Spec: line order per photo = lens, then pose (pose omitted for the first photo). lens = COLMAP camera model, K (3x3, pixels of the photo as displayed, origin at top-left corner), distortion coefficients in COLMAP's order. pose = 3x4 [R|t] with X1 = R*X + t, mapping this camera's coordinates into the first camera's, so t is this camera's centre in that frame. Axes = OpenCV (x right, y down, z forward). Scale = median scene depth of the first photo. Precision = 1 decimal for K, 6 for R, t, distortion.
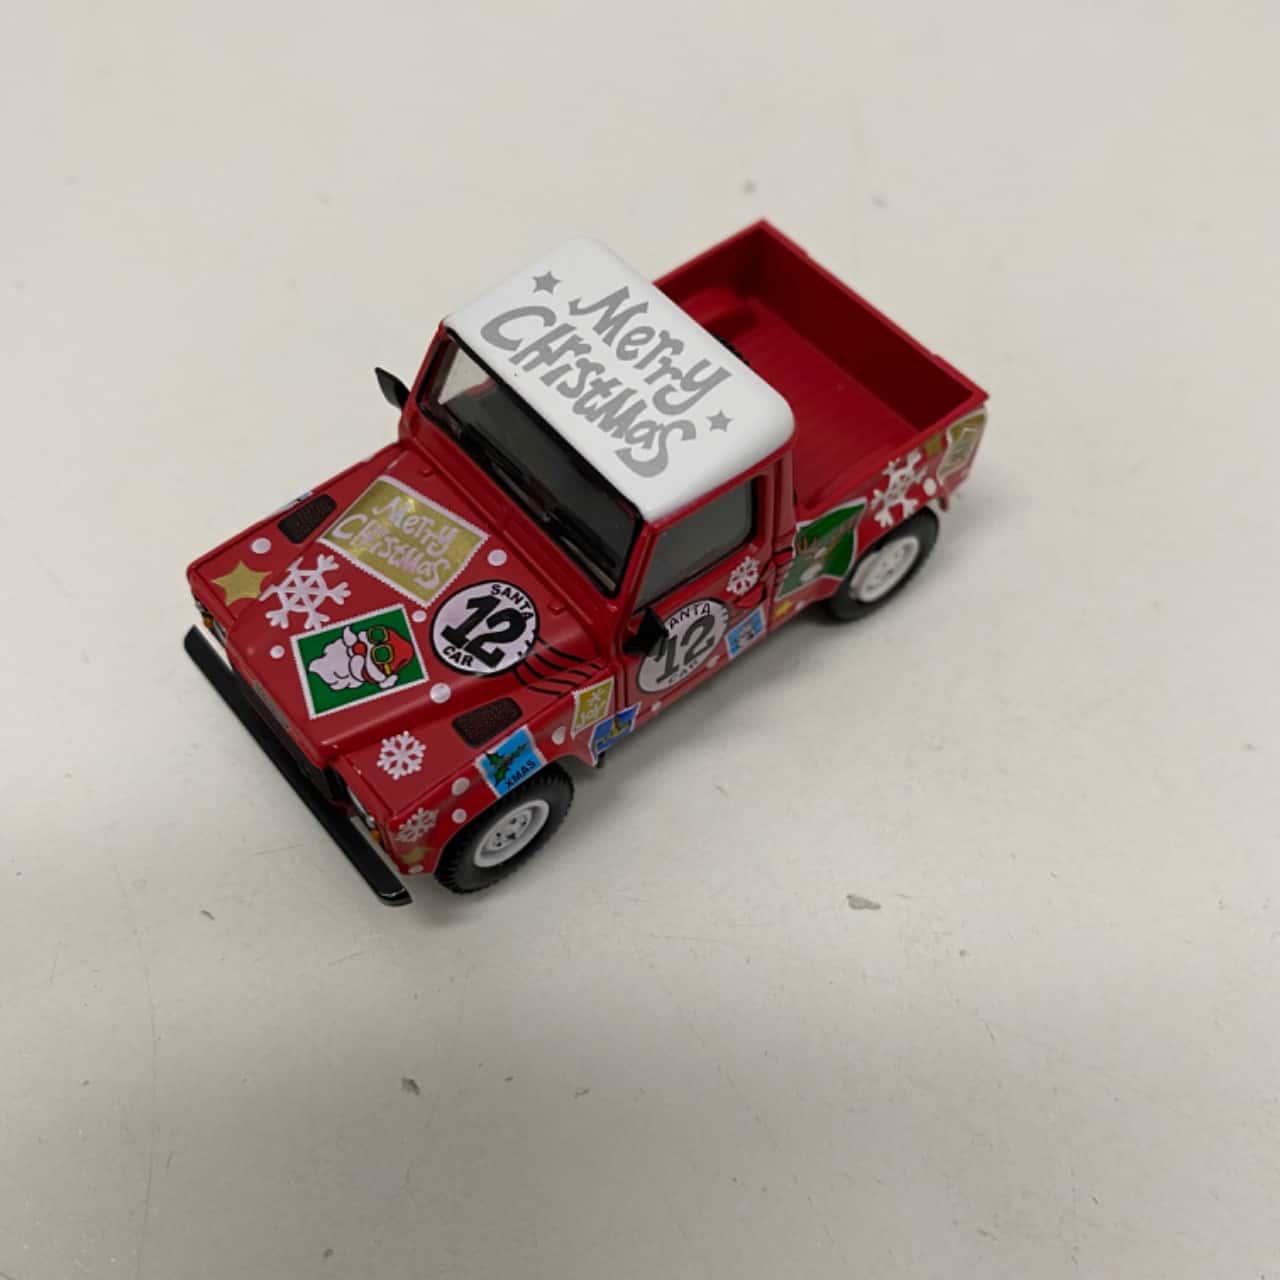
lens RADIAL K [[1328.0, 0, 642.1], [0, 1328.0, 592.5], [0, 0, 1]] dist [0.016843, -0.006268]
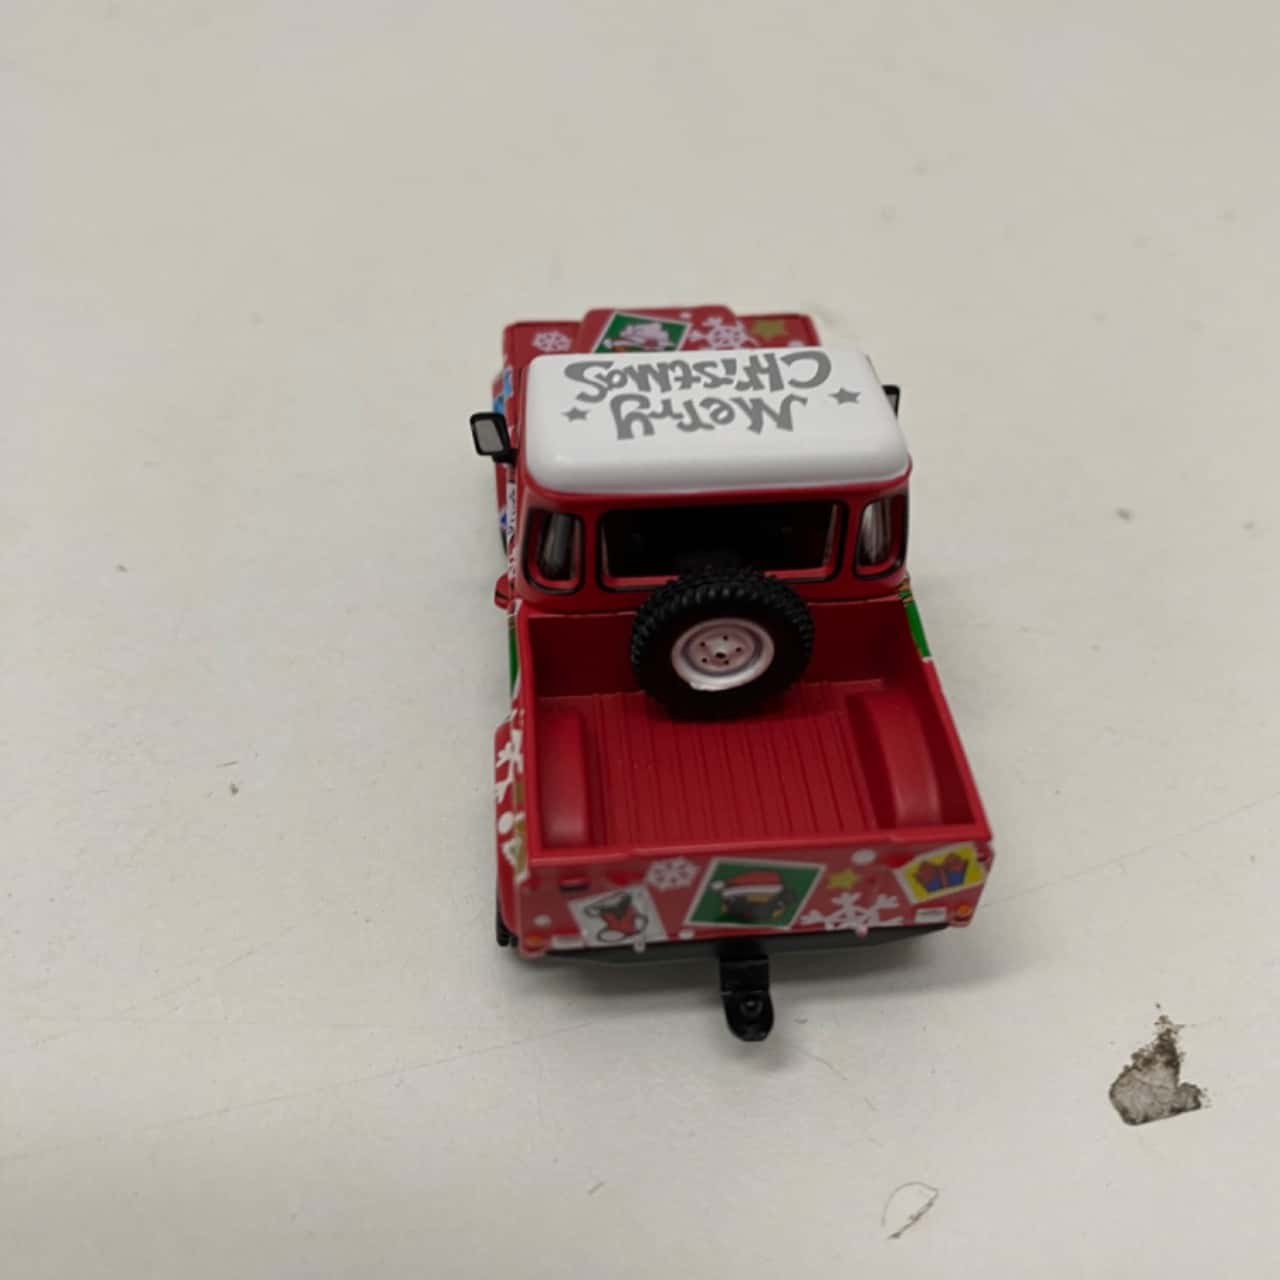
lens RADIAL K [[1319.4, 0, 662.2], [0, 1319.4, 616.9], [0, 0, 1]] dist [0.000337, -0.016253]
pose [[-0.556656, 0.564381, -0.609597, 0.652611], [-0.717073, 0.044073, 0.695603, -0.787473], [0.419451, 0.824337, 0.380169, 0.750336]]
